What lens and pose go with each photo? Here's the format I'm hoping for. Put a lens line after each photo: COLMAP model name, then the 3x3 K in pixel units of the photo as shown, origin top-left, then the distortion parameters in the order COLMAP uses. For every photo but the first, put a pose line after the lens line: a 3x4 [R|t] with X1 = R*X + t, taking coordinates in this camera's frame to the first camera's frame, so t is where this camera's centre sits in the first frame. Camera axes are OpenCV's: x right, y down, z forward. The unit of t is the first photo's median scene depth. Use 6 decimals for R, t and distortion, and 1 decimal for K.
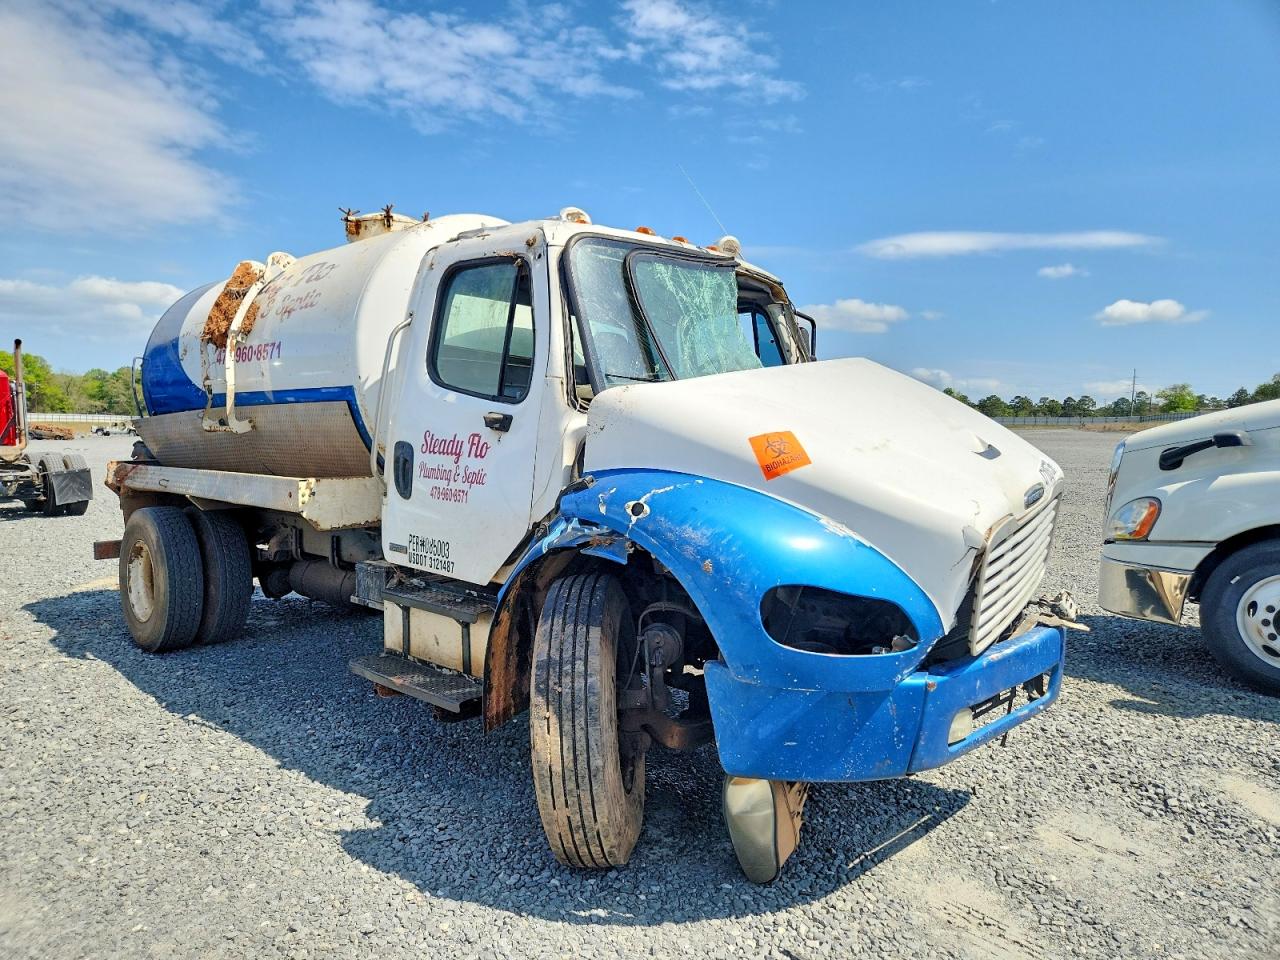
lens RADIAL K [[752.8, 0, 641.4], [0, 752.8, 417.1], [0, 0, 1]] dist [0.037604, -0.028247]
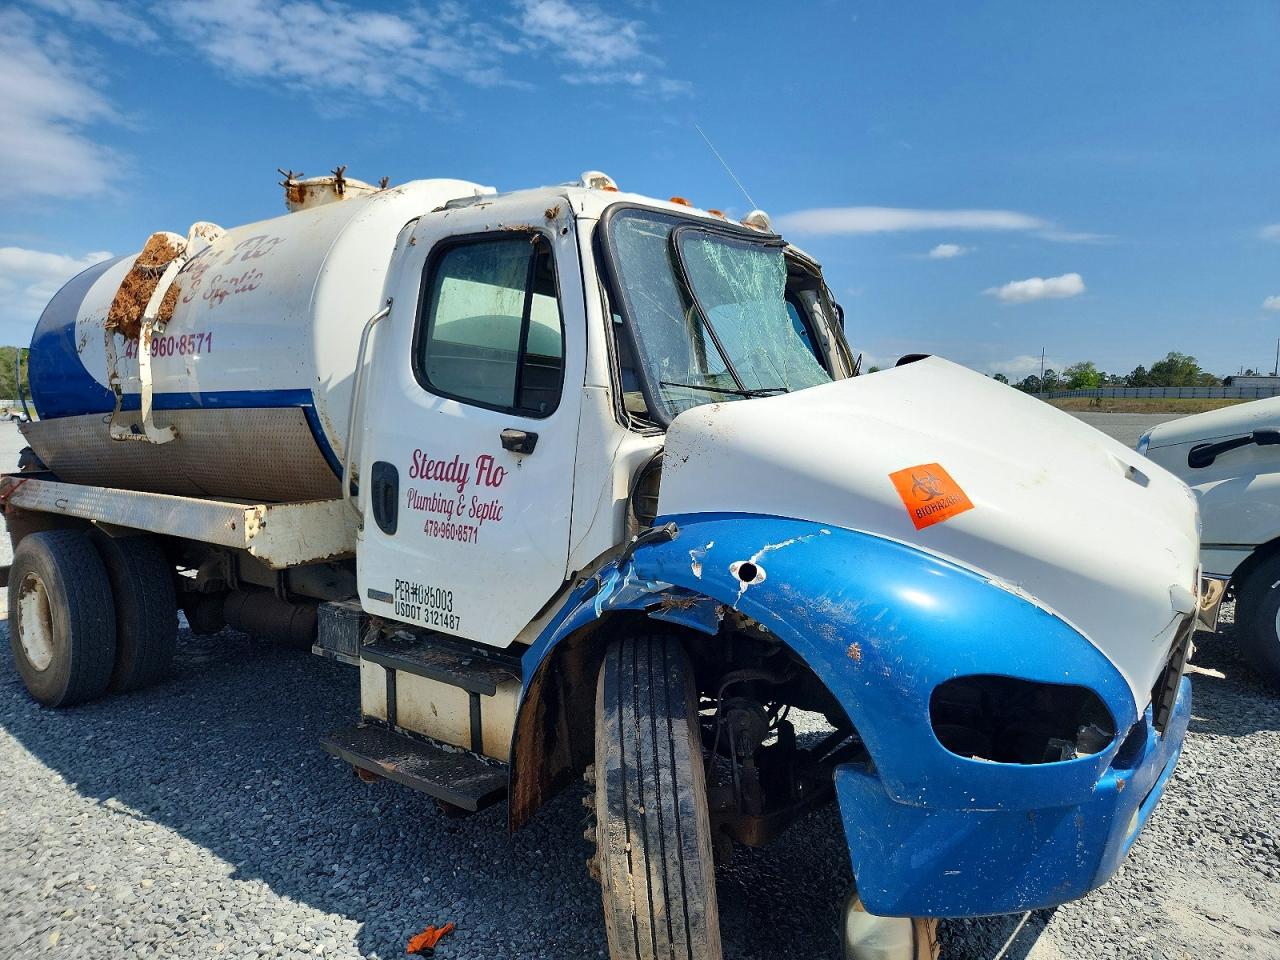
lens RADIAL K [[752.8, 0, 641.4], [0, 752.8, 417.1], [0, 0, 1]] dist [0.037604, -0.028247]
pose [[0.995162, -0.010391, 0.097695, -0.126527], [0.007622, 0.999560, 0.028675, -0.037413], [-0.097950, -0.027791, 0.994803, 0.184399]]
